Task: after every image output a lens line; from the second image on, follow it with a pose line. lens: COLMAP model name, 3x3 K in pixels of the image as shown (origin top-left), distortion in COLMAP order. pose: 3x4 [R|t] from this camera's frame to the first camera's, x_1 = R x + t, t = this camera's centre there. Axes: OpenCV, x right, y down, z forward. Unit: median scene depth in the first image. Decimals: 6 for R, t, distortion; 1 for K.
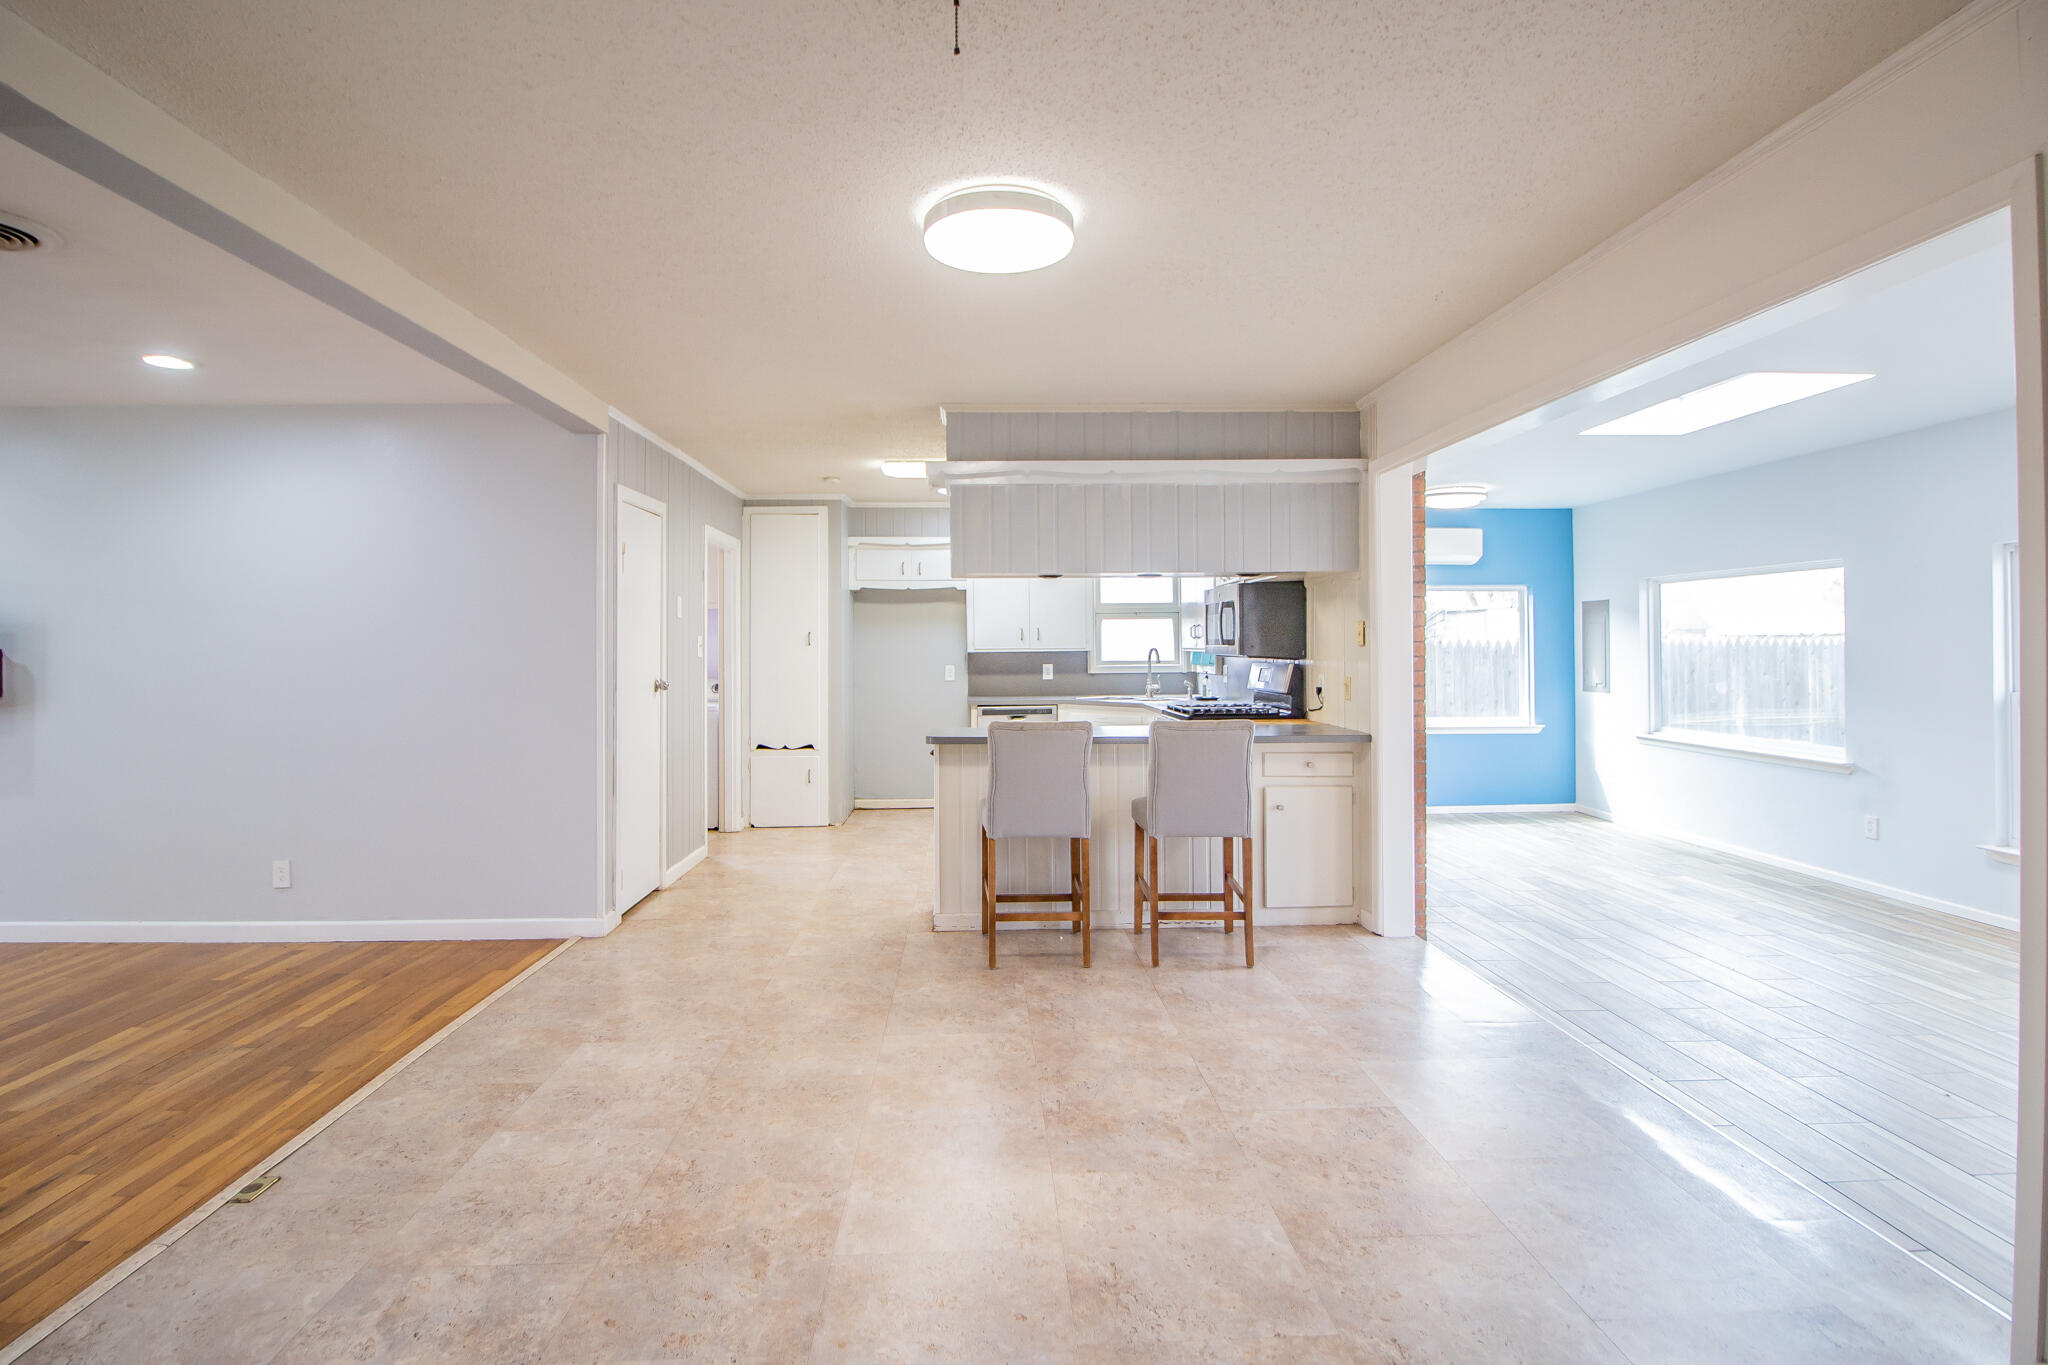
lens RADIAL K [[990.2, 0, 1012.4], [0, 990.2, 652.7], [0, 0, 1]] dist [0.000602, -0.011835]
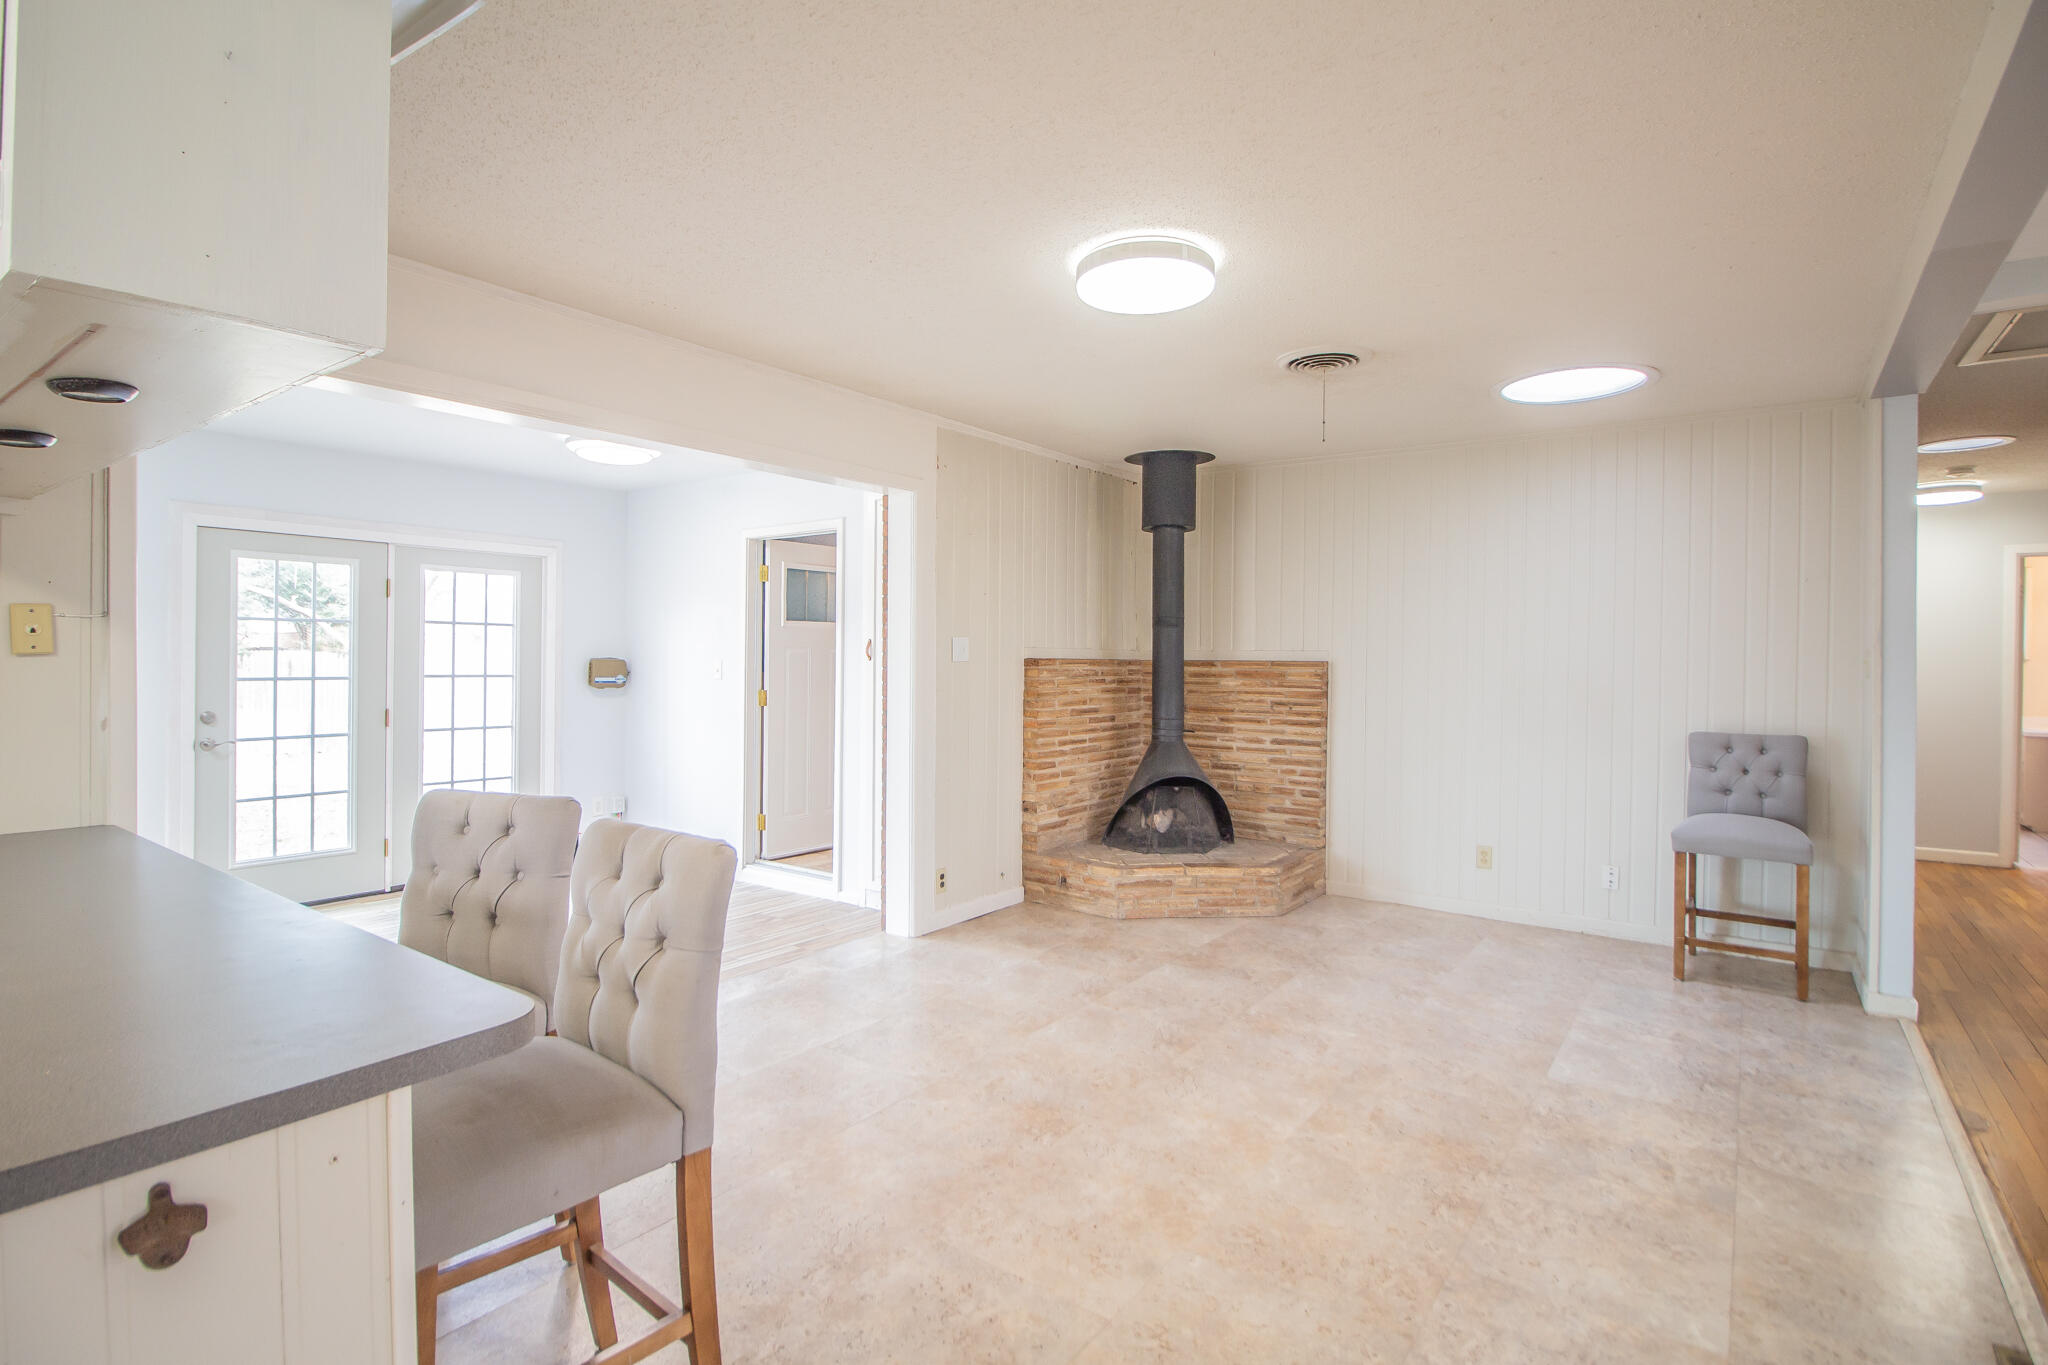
lens RADIAL K [[1006.0, 0, 1022.0], [0, 1006.0, 670.2], [0, 0, 1]] dist [0.001300, -0.013503]
pose [[-0.785192, -0.007286, 0.619209, -0.212194], [0.002830, 0.999878, 0.015353, -0.003354], [-0.619246, 0.013807, -0.785076, 0.698225]]
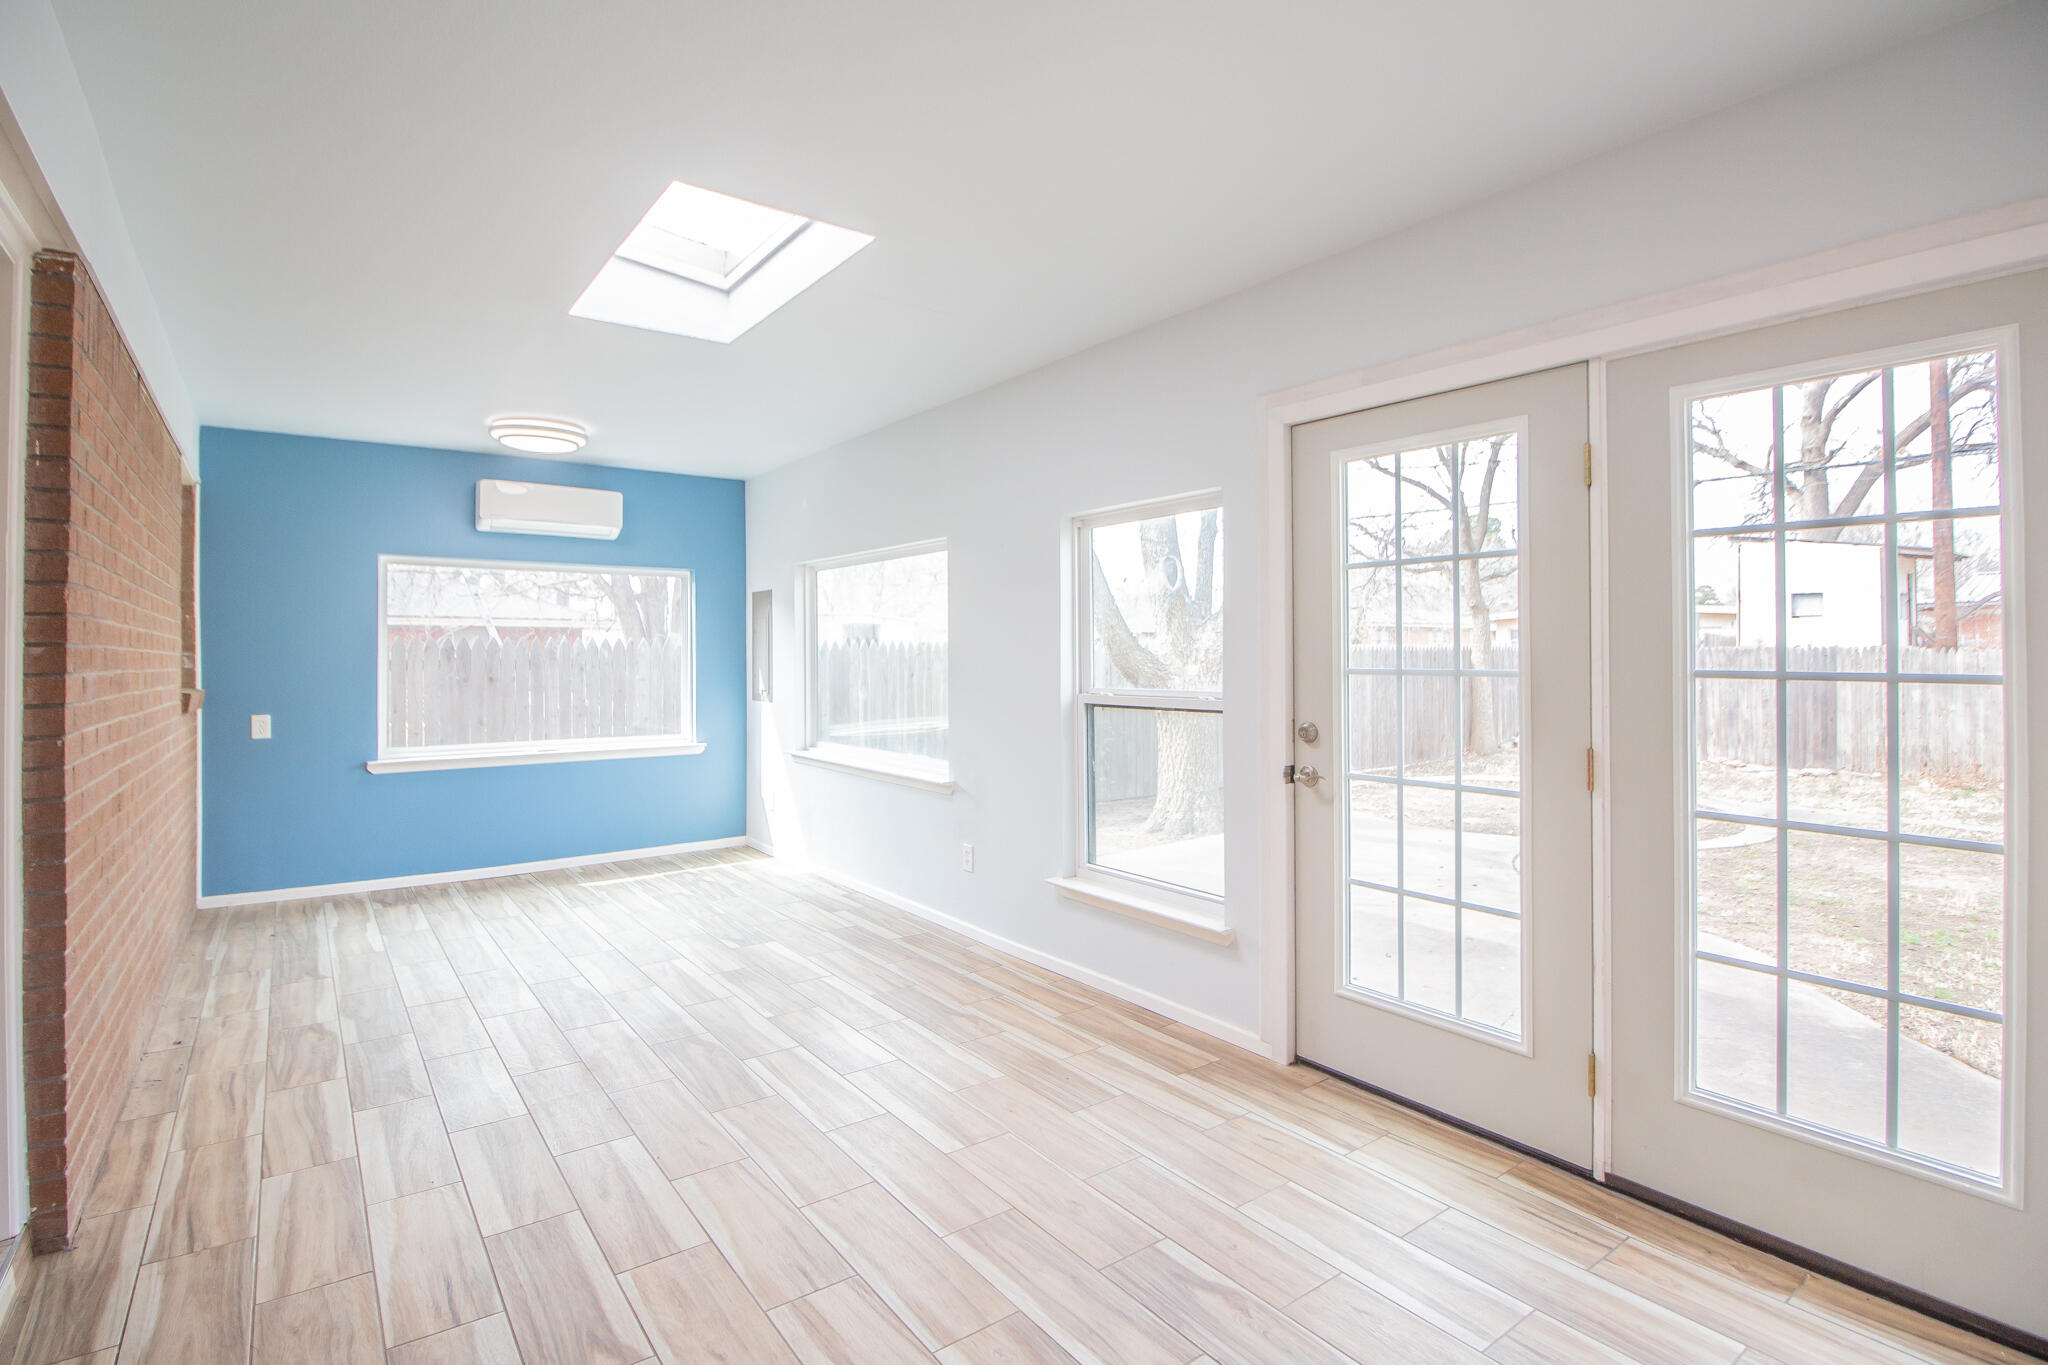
lens RADIAL K [[977.9, 0, 1024.6], [0, 977.9, 653.0], [0, 0, 1]] dist [-0.002196, -0.001124]
pose [[0.825288, -0.000874, 0.564711, 0.332012], [0.005851, 0.999958, -0.007003, 0.007089], [-0.564681, 0.009084, 0.825259, 0.212726]]
